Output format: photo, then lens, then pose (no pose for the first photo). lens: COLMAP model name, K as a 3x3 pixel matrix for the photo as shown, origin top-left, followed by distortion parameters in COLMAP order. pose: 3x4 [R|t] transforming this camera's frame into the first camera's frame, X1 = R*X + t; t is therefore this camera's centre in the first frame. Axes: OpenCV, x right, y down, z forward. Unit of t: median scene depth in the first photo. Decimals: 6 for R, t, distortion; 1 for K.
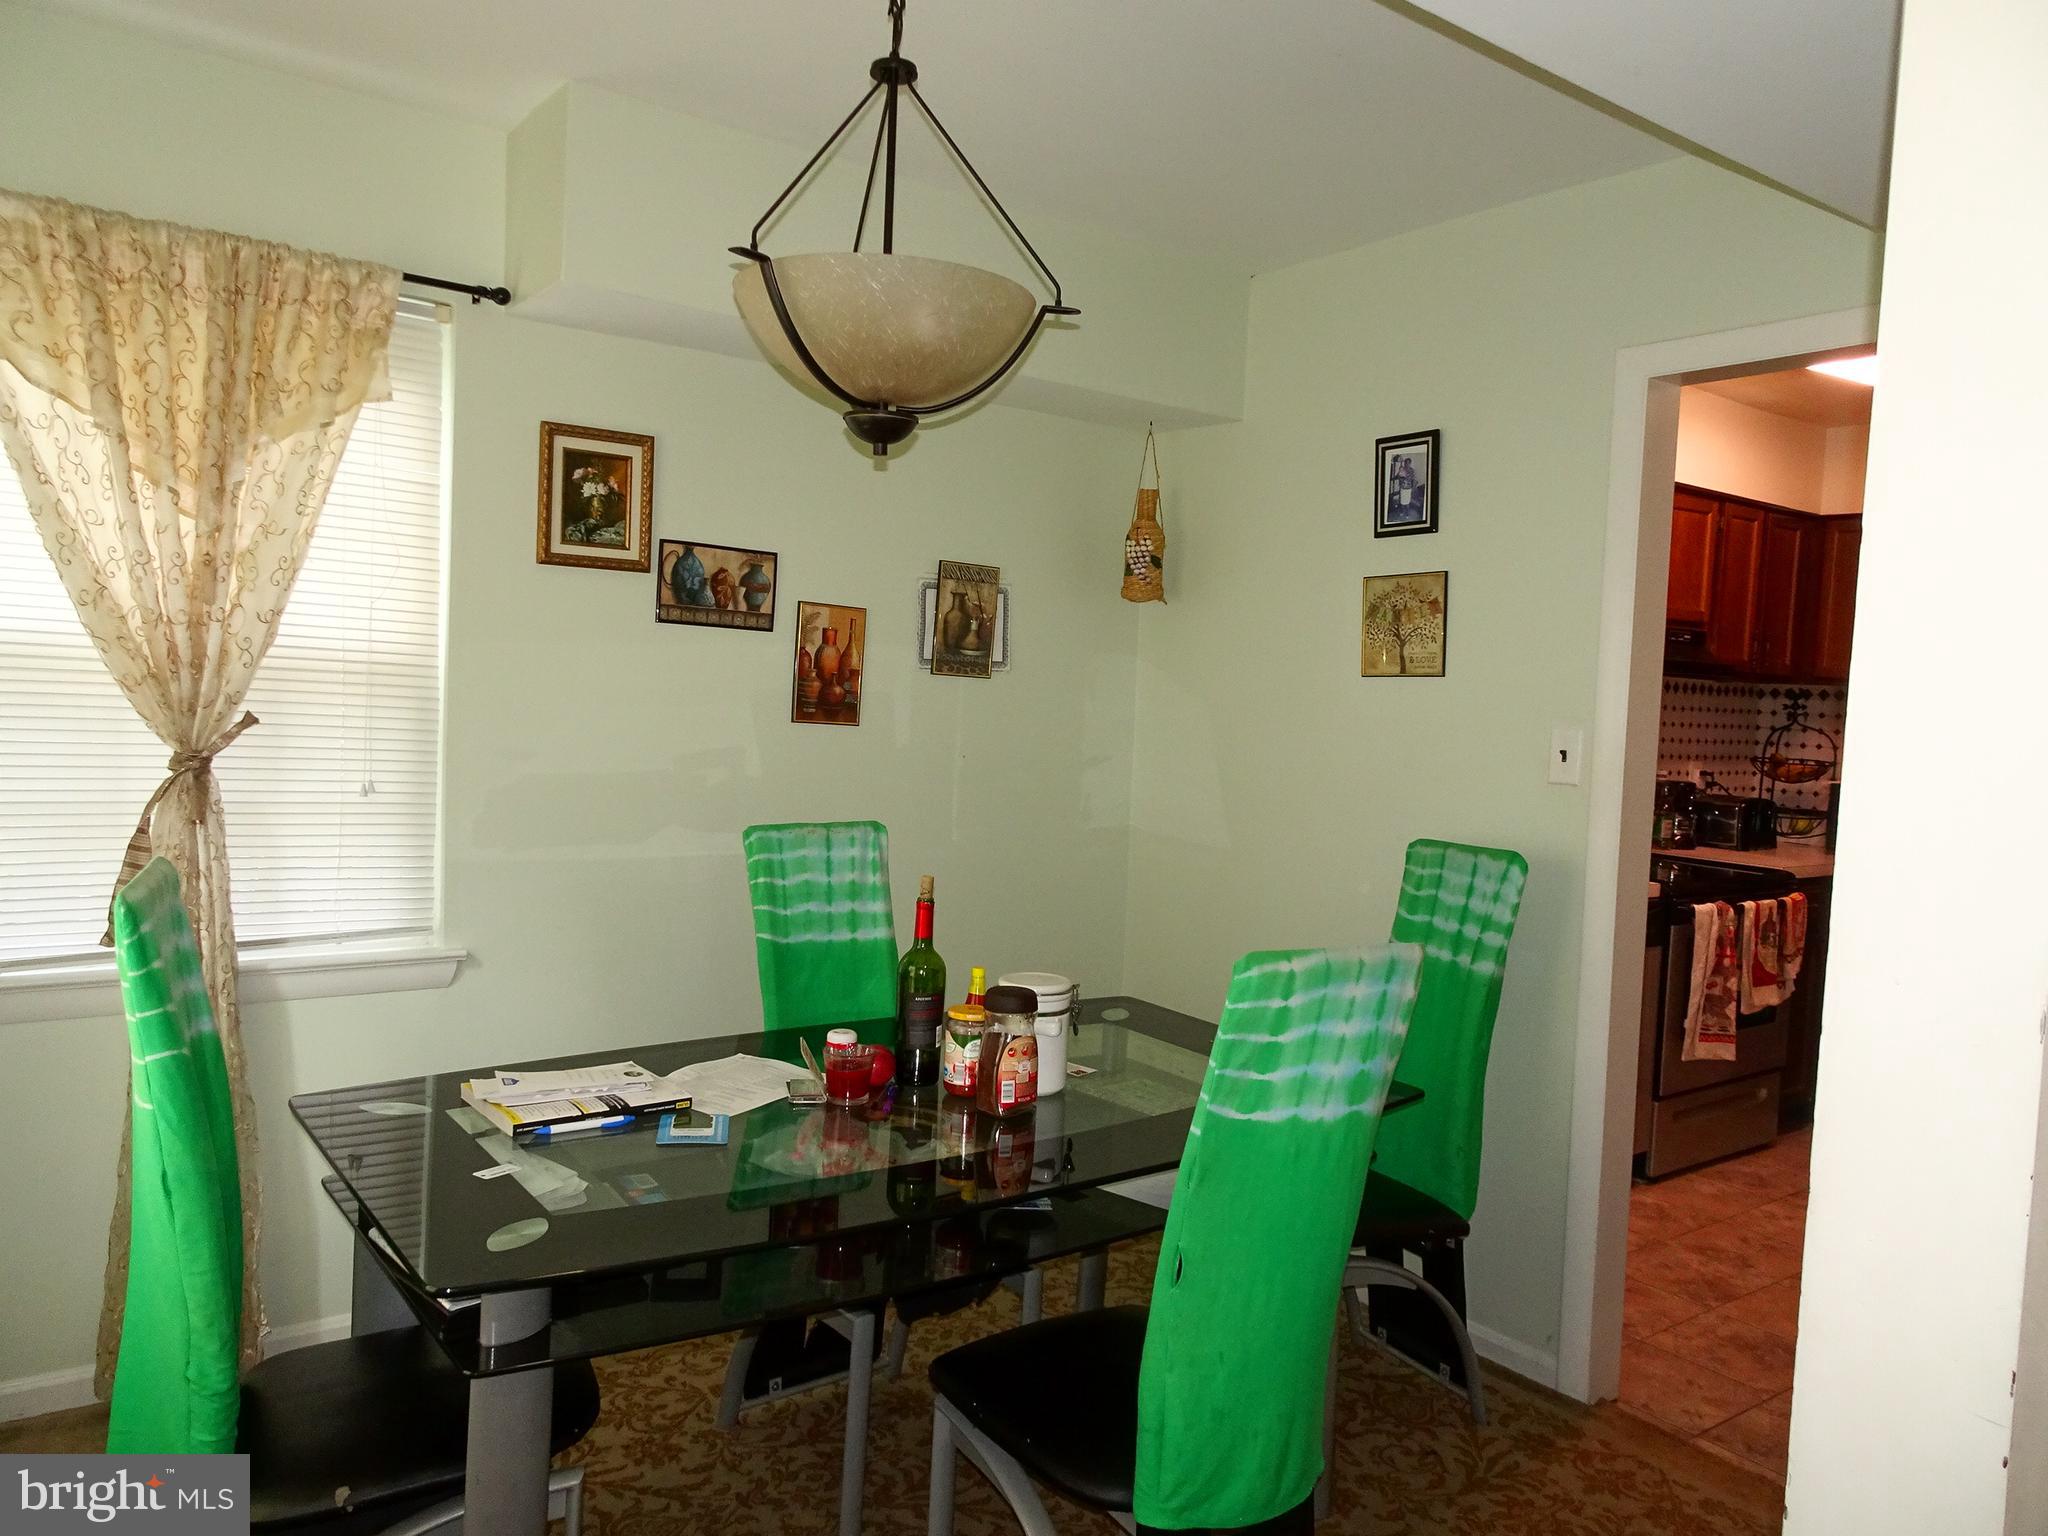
lens RADIAL K [[1449.7, 0, 1028.7], [0, 1449.7, 779.8], [0, 0, 1]] dist [-0.000029, 0.003329]
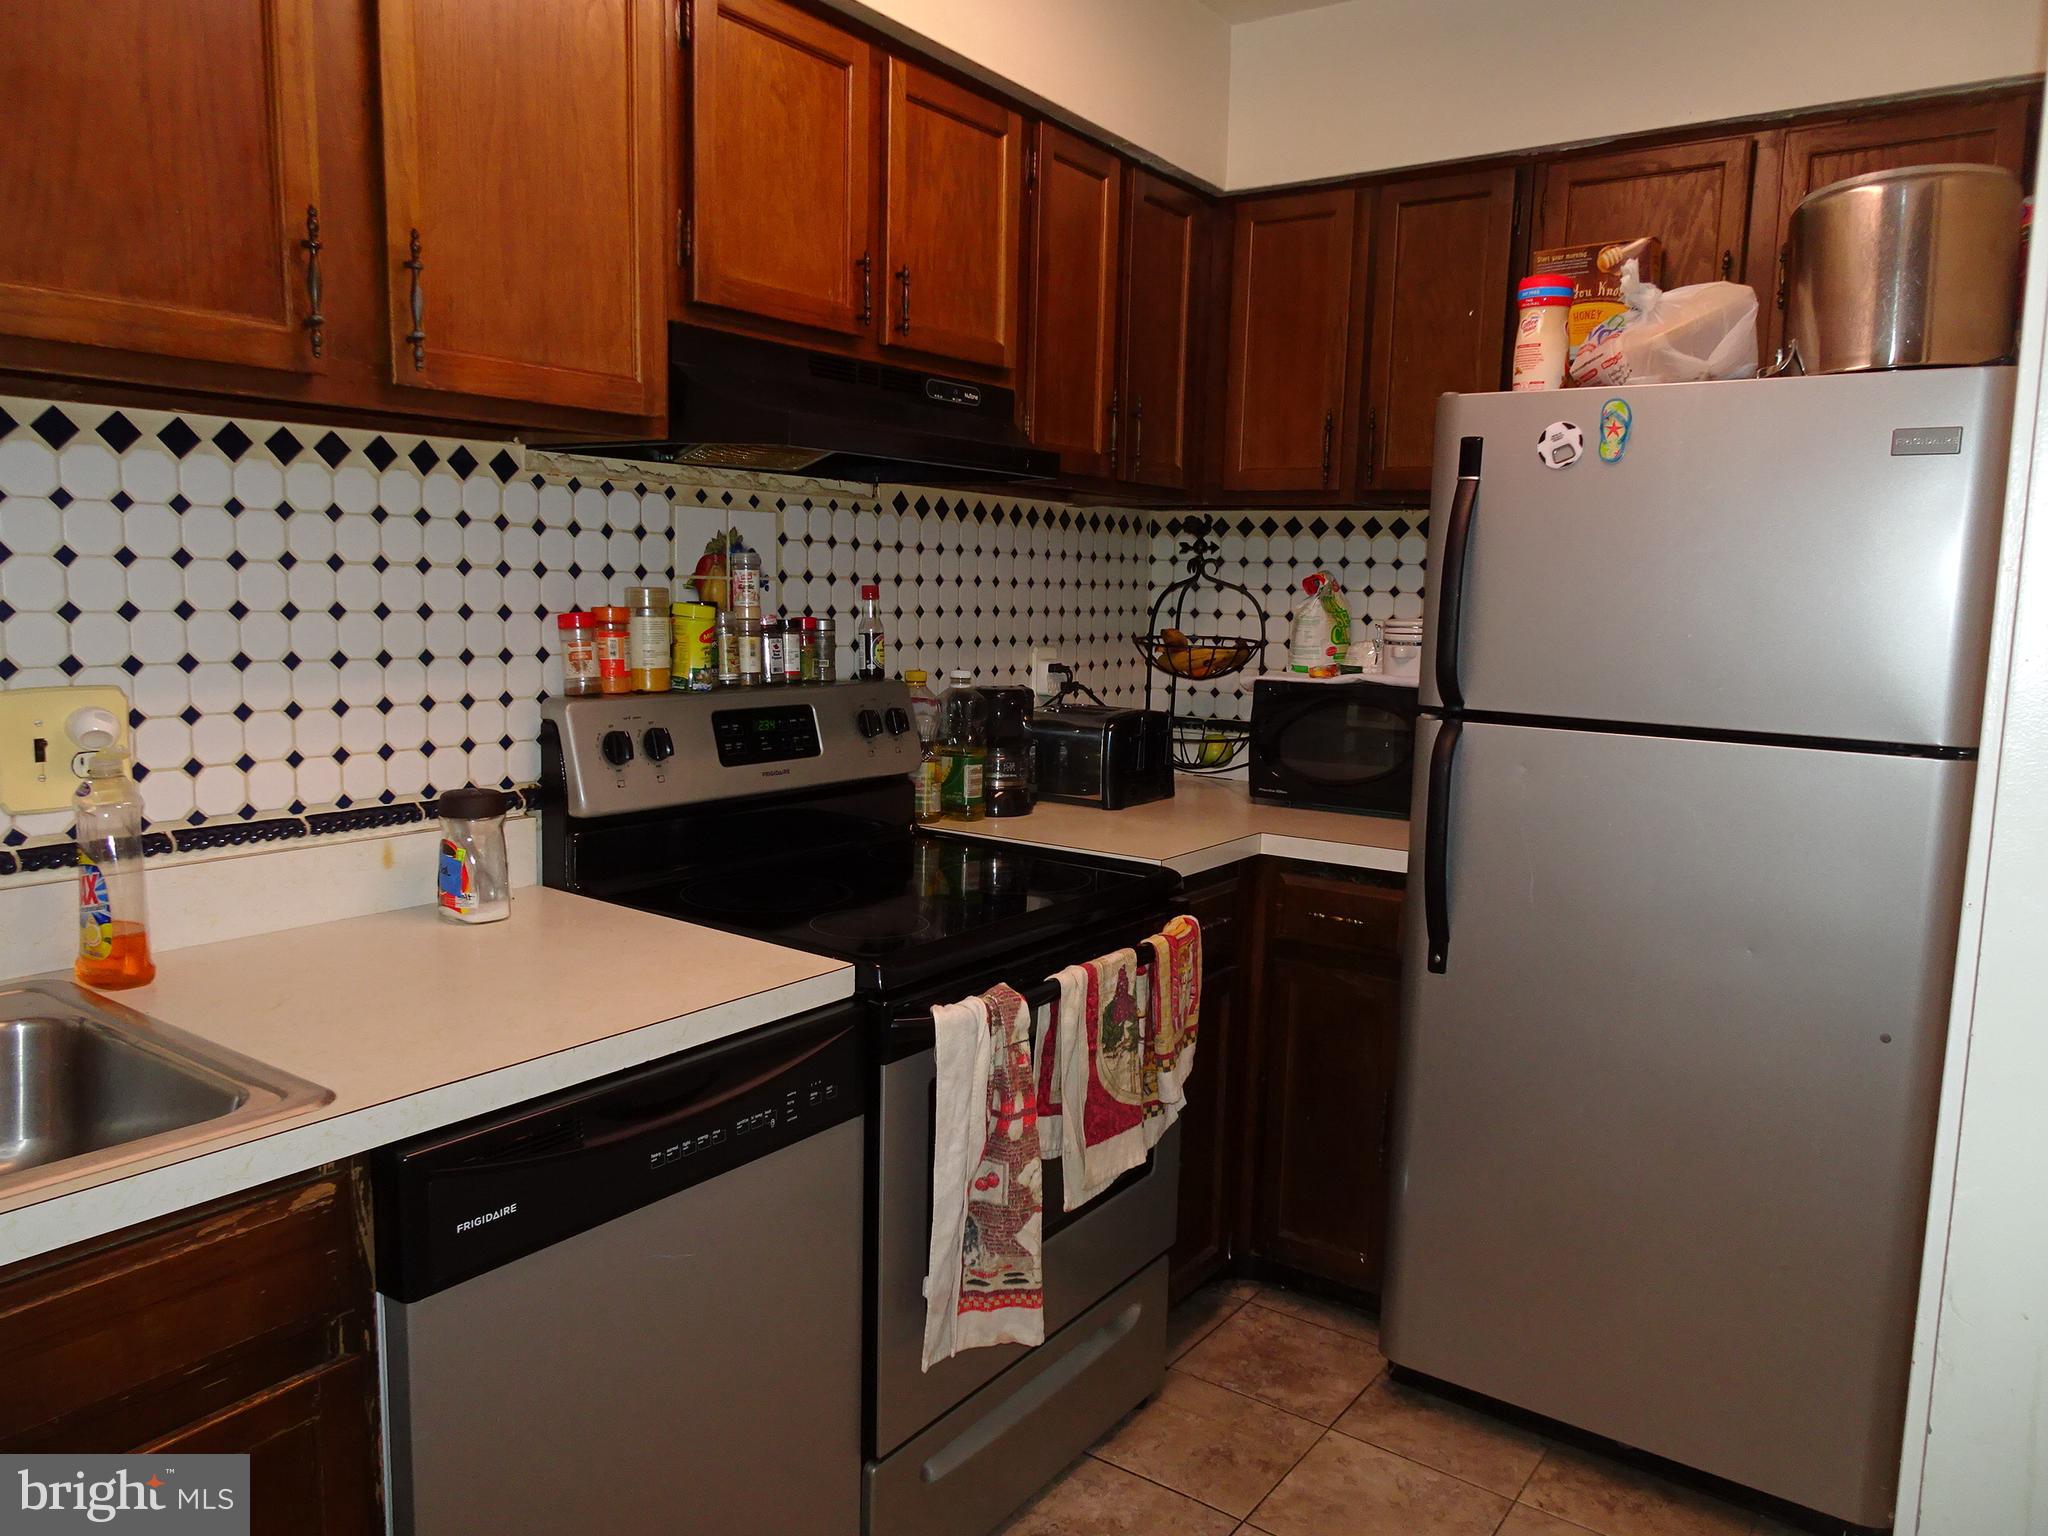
lens RADIAL K [[1449.7, 0, 1024.9], [0, 1449.7, 765.3], [0, 0, 1]] dist [-0.000029, 0.003329]
pose [[0.950412, -0.059708, 0.305207, 0.291298], [0.037244, 0.996186, 0.078907, -0.012288], [-0.308754, -0.063627, 0.949011, 0.484827]]
